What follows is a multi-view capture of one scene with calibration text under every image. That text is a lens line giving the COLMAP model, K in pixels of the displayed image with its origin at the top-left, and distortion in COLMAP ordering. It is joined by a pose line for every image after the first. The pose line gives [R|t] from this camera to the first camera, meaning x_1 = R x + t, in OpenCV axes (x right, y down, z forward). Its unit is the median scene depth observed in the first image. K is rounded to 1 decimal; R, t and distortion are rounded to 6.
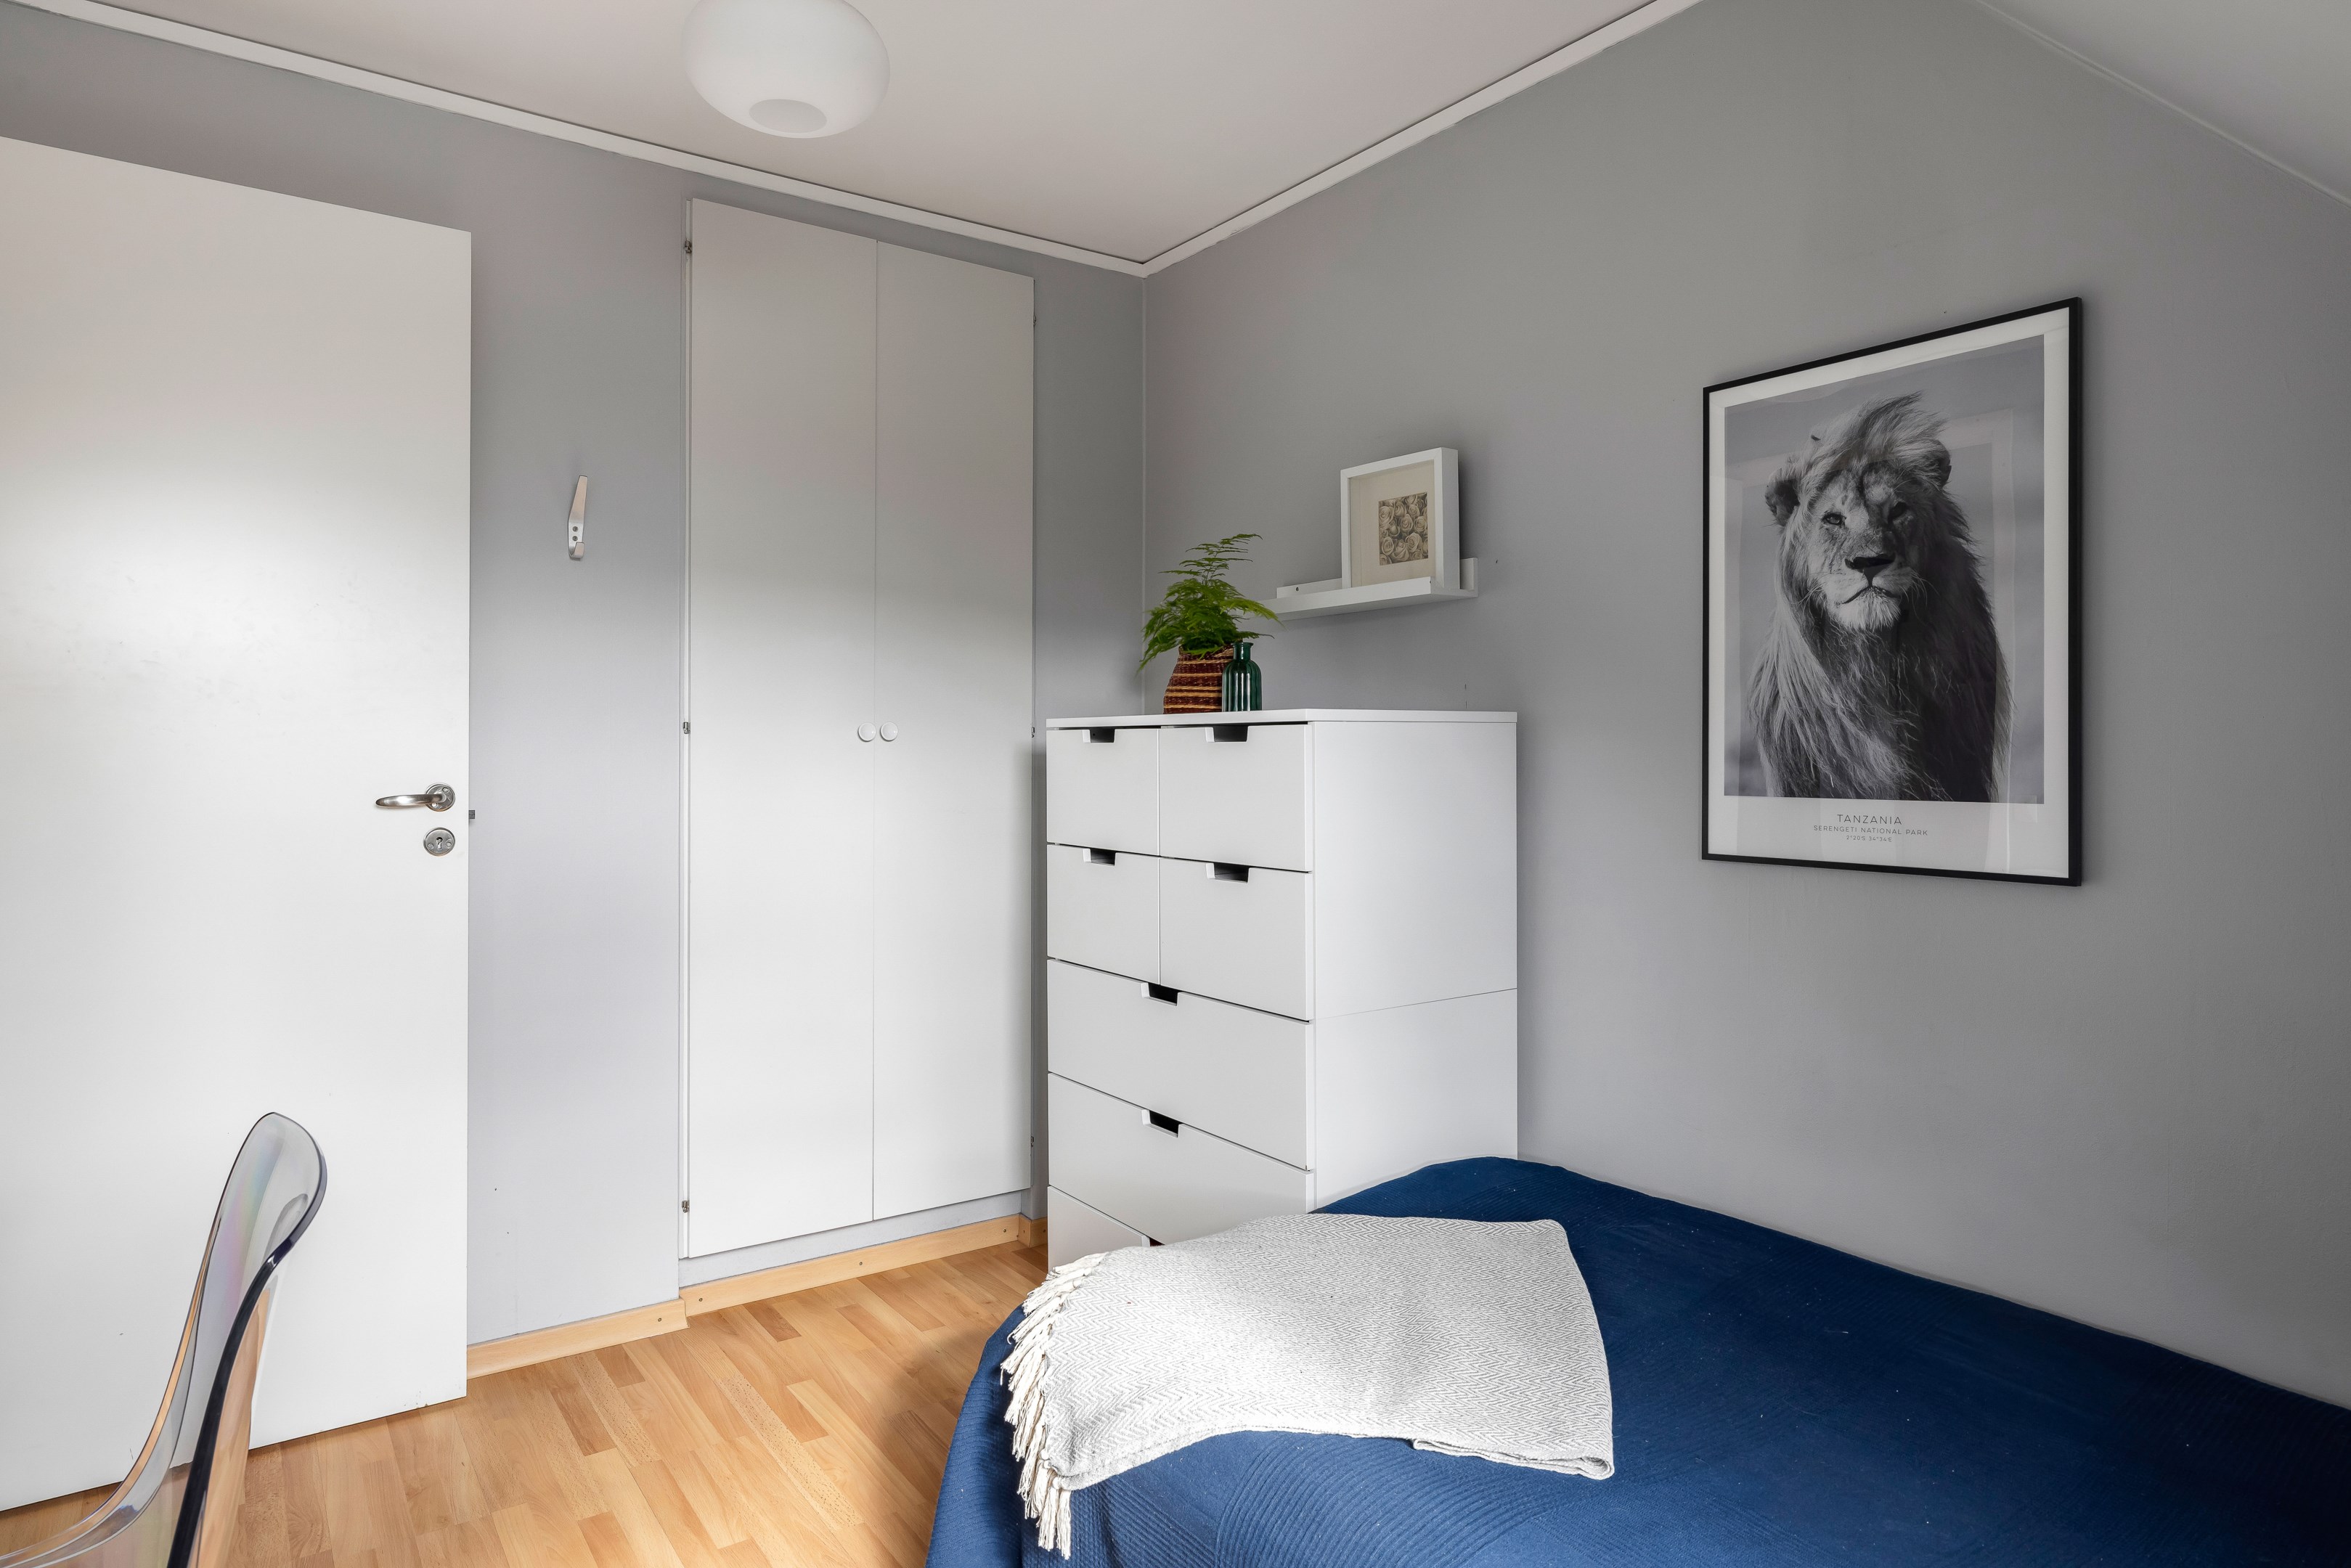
lens RADIAL K [[1373.9, 0, 1176.2], [0, 1373.9, 756.8], [0, 0, 1]] dist [0.001323, 0.000502]
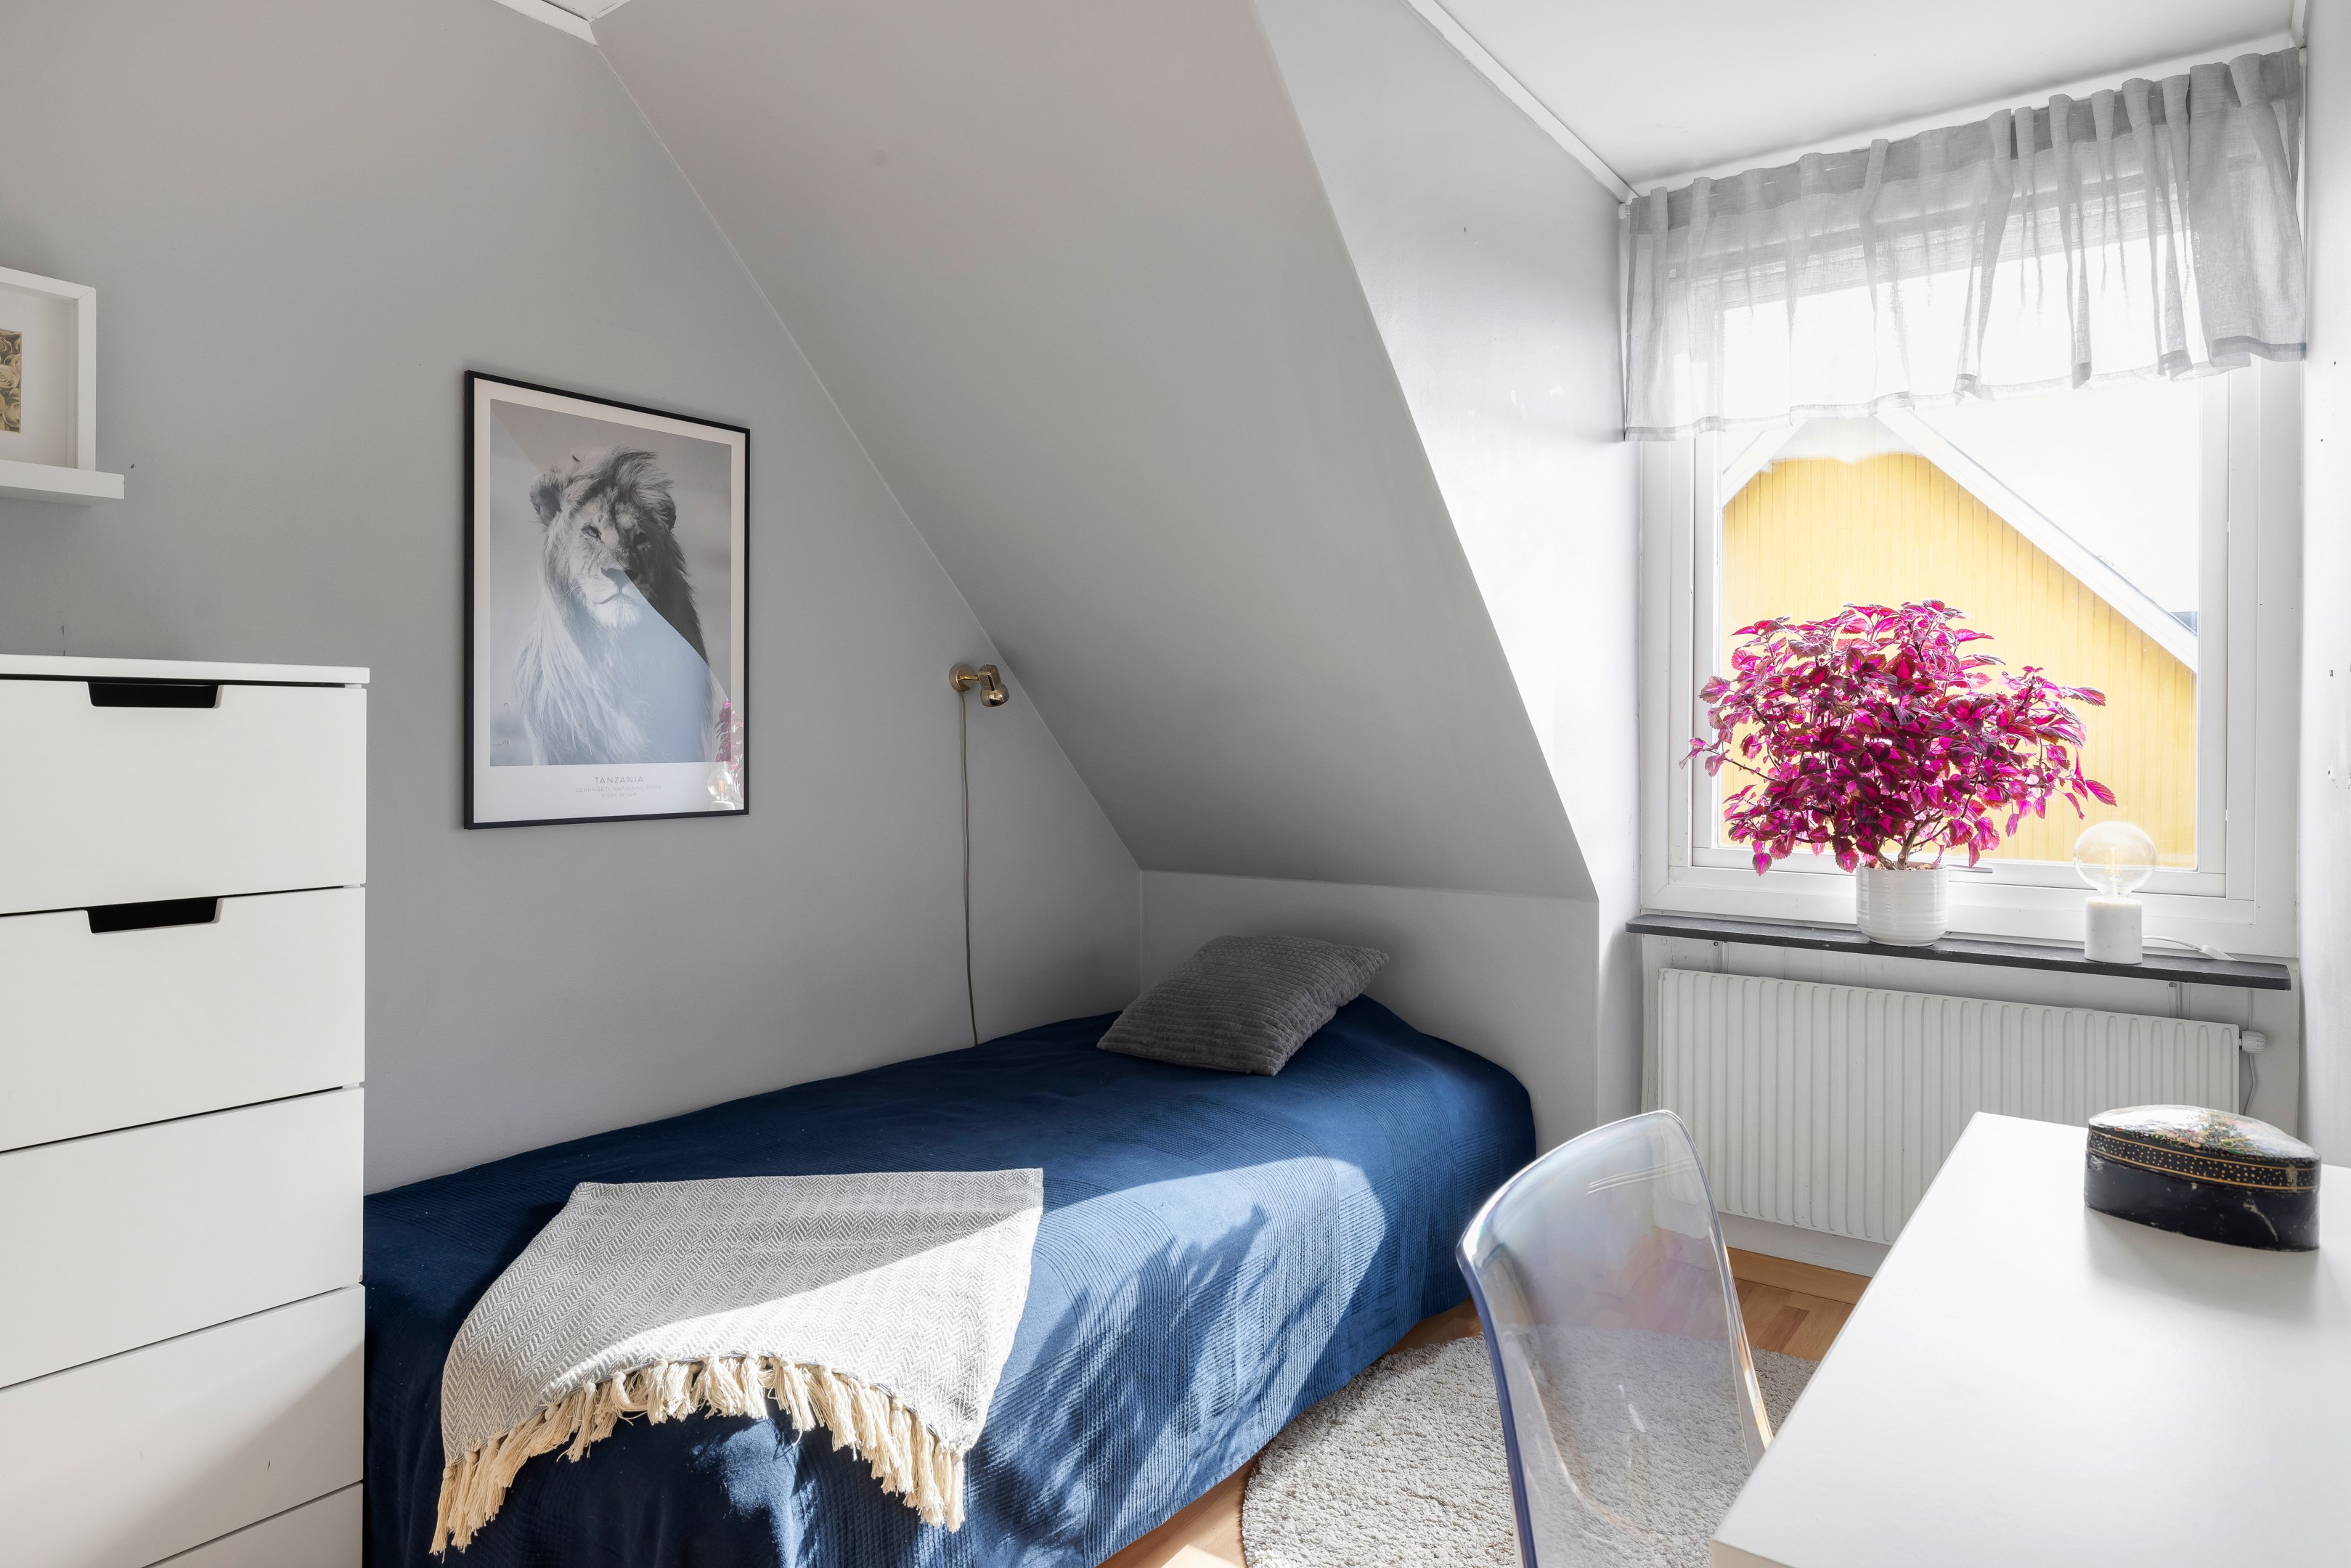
lens RADIAL K [[1388.8, 0, 1181.7], [0, 1388.8, 723.6], [0, 0, 1]] dist [-0.025755, 0.000821]
pose [[-0.316049, -0.003791, 0.948735, -0.818223], [-0.009395, 0.999955, 0.000866, -0.010949], [-0.948696, -0.008640, -0.316070, 0.876189]]
